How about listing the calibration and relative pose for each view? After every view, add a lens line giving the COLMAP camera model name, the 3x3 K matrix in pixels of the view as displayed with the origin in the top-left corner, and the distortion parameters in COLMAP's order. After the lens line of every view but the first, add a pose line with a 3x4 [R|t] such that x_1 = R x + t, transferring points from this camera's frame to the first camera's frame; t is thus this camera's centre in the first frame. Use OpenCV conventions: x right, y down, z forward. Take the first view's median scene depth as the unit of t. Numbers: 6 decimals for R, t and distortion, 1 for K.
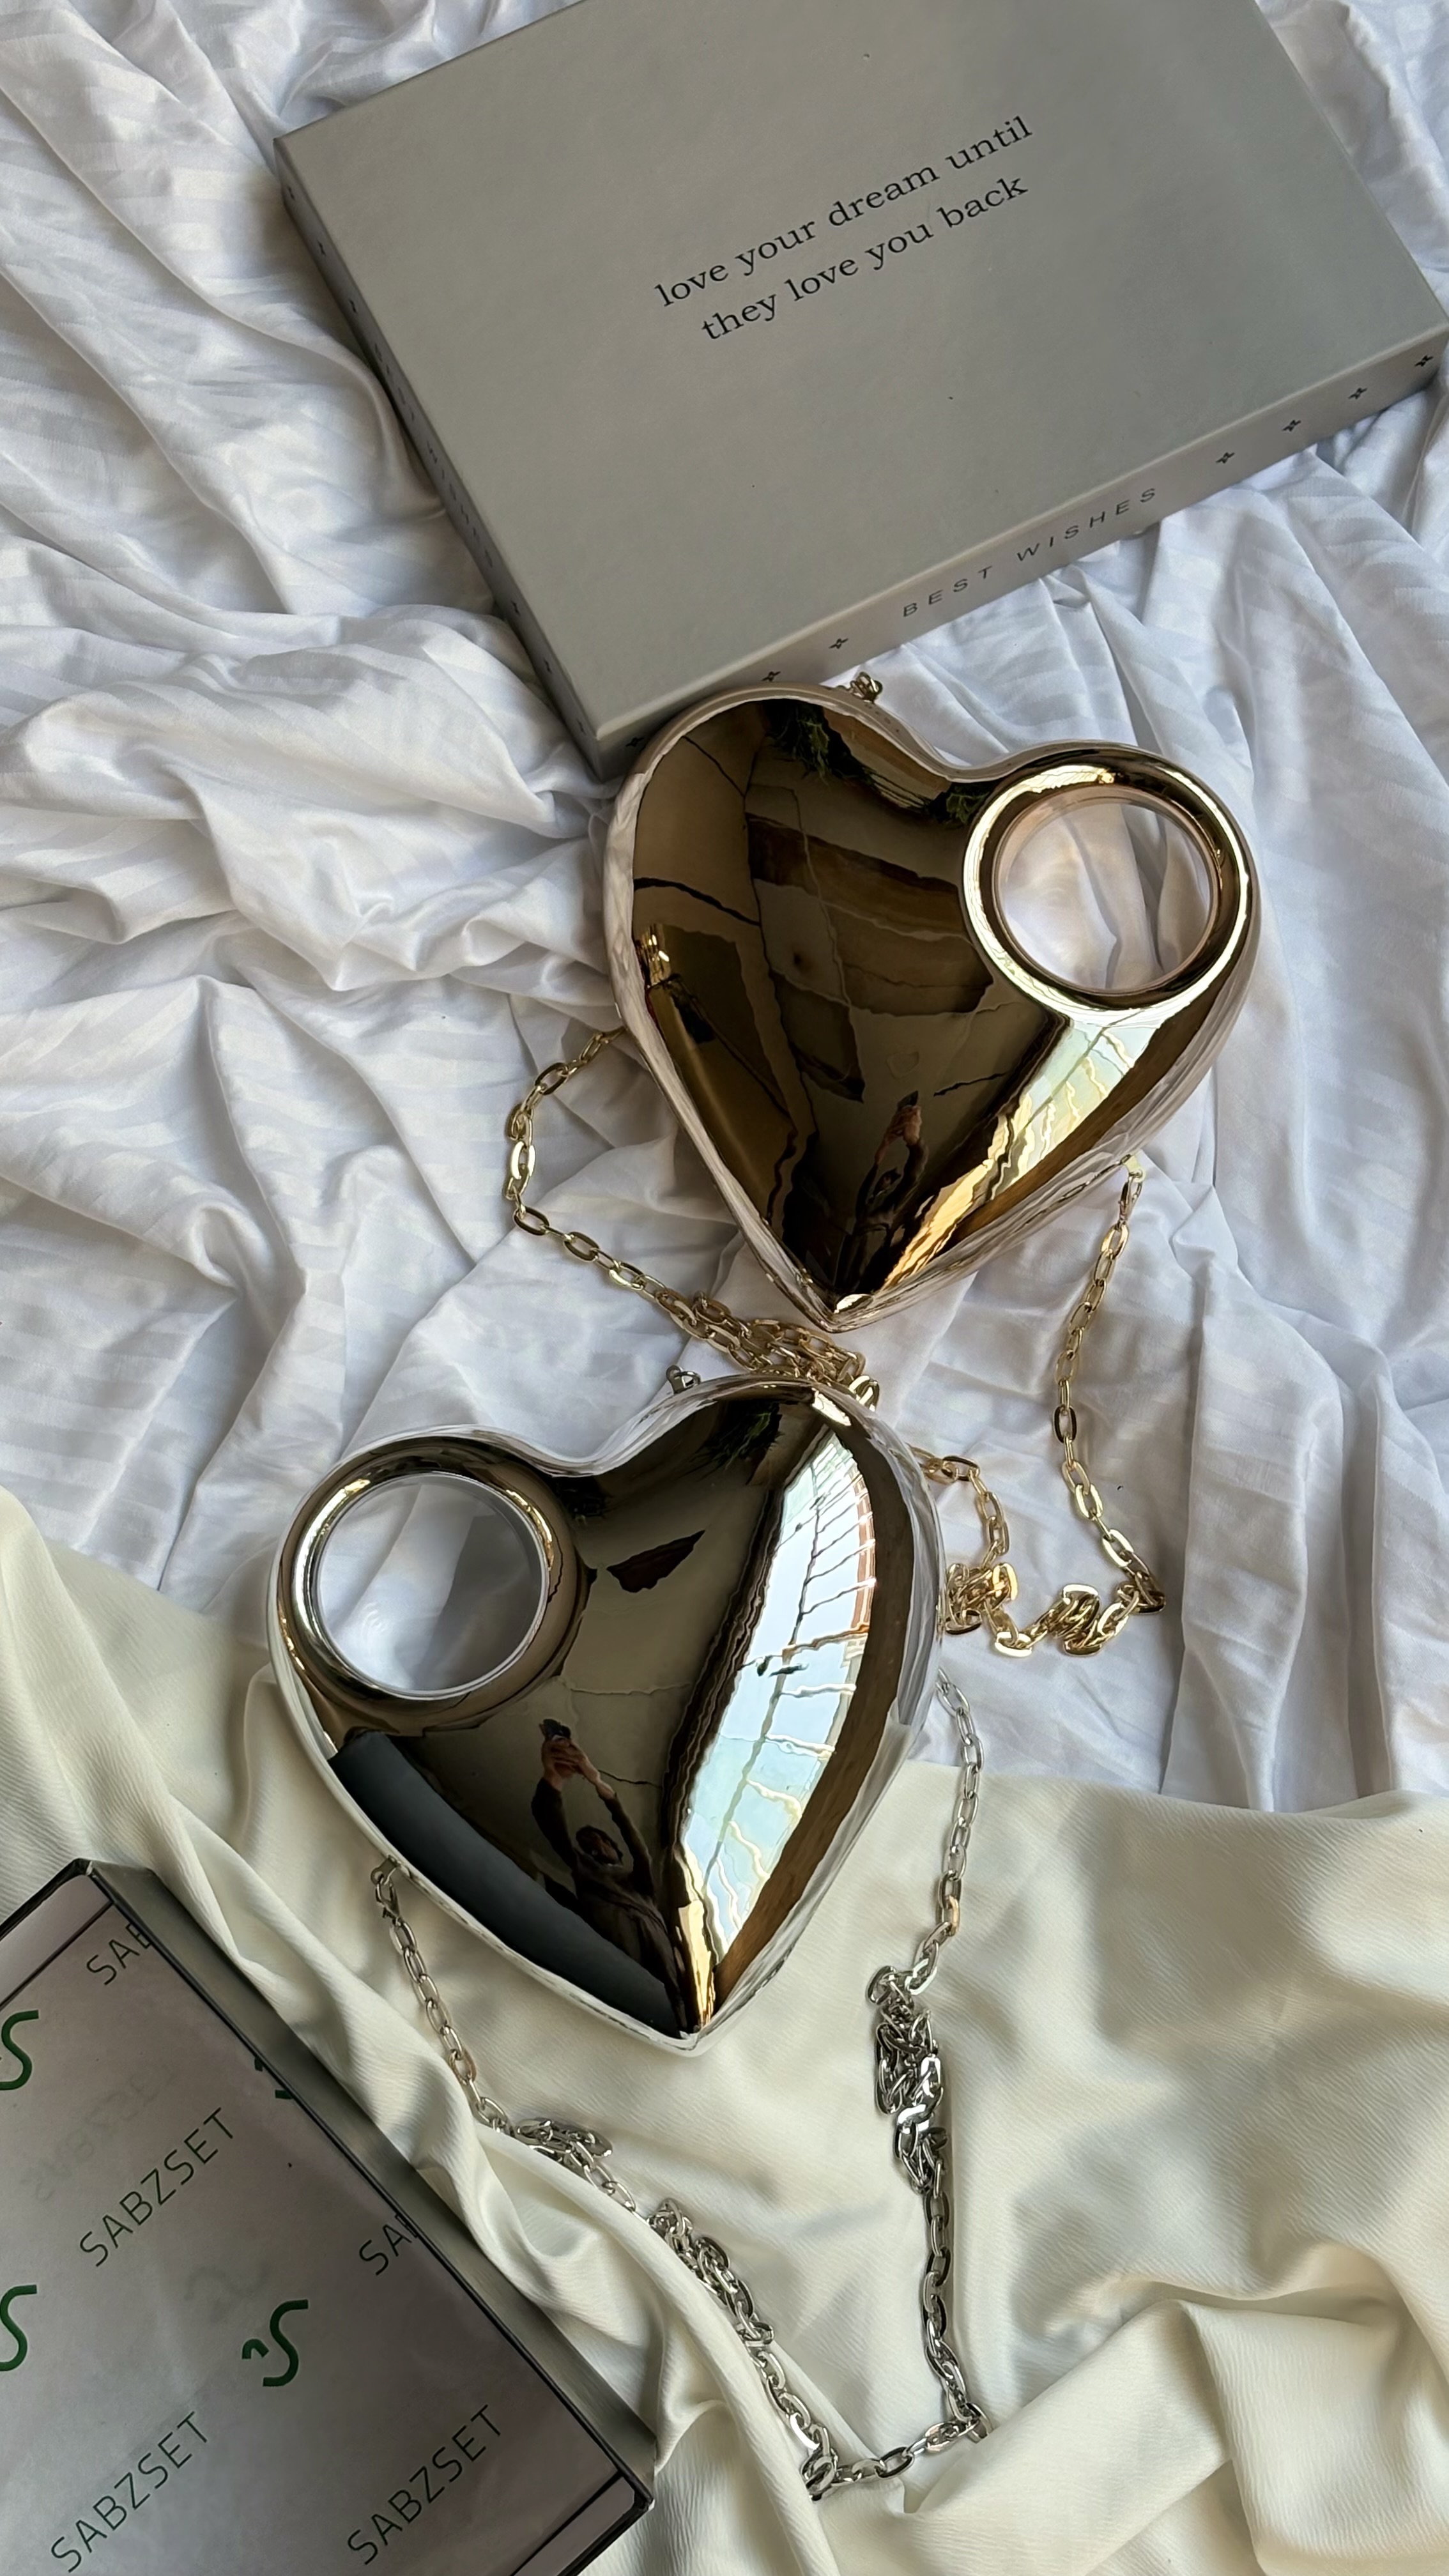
lens RADIAL K [[4150.5, 0, 724.5], [0, 4150.5, 1288.0], [0, 0, 1]] dist [0.223519, -0.965686]
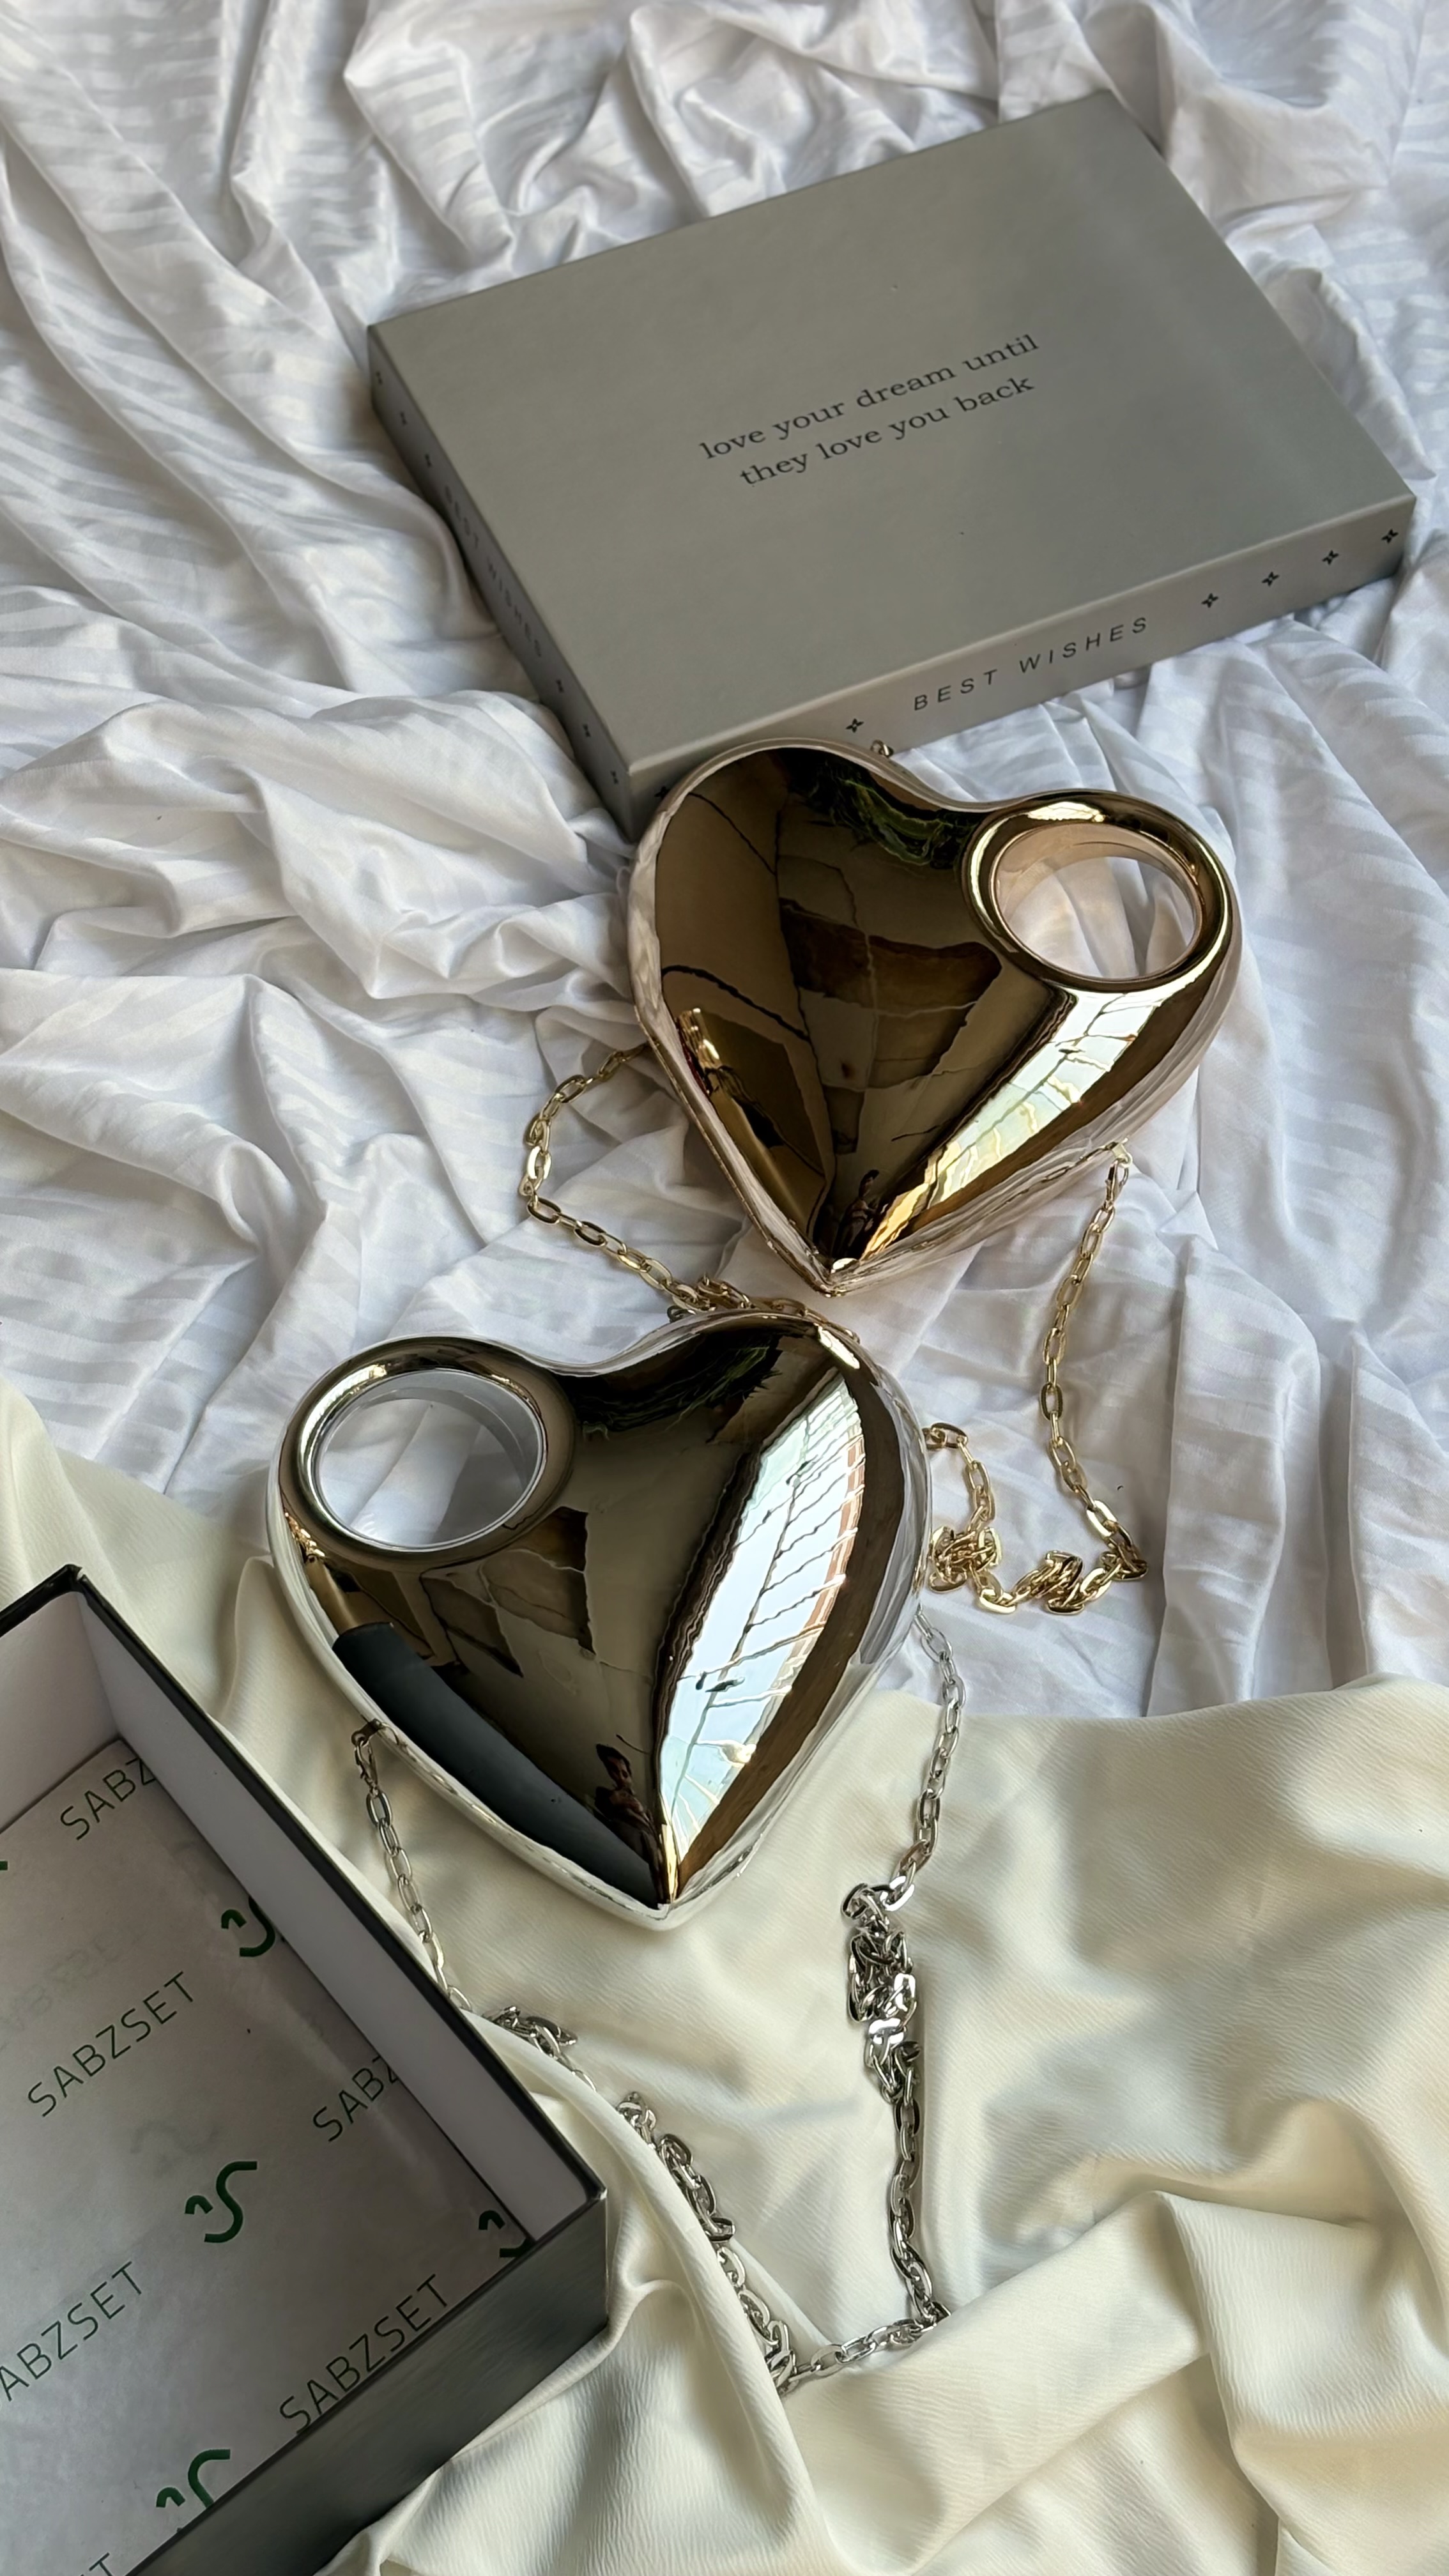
lens RADIAL K [[4150.5, 0, 724.5], [0, 4150.5, 1288.0], [0, 0, 1]] dist [0.223519, -0.965686]
pose [[0.999205, 0.038491, -0.010423, 0.010665], [-0.039808, 0.947341, -0.317741, 0.338566], [-0.002356, 0.317903, 0.948120, 0.015105]]
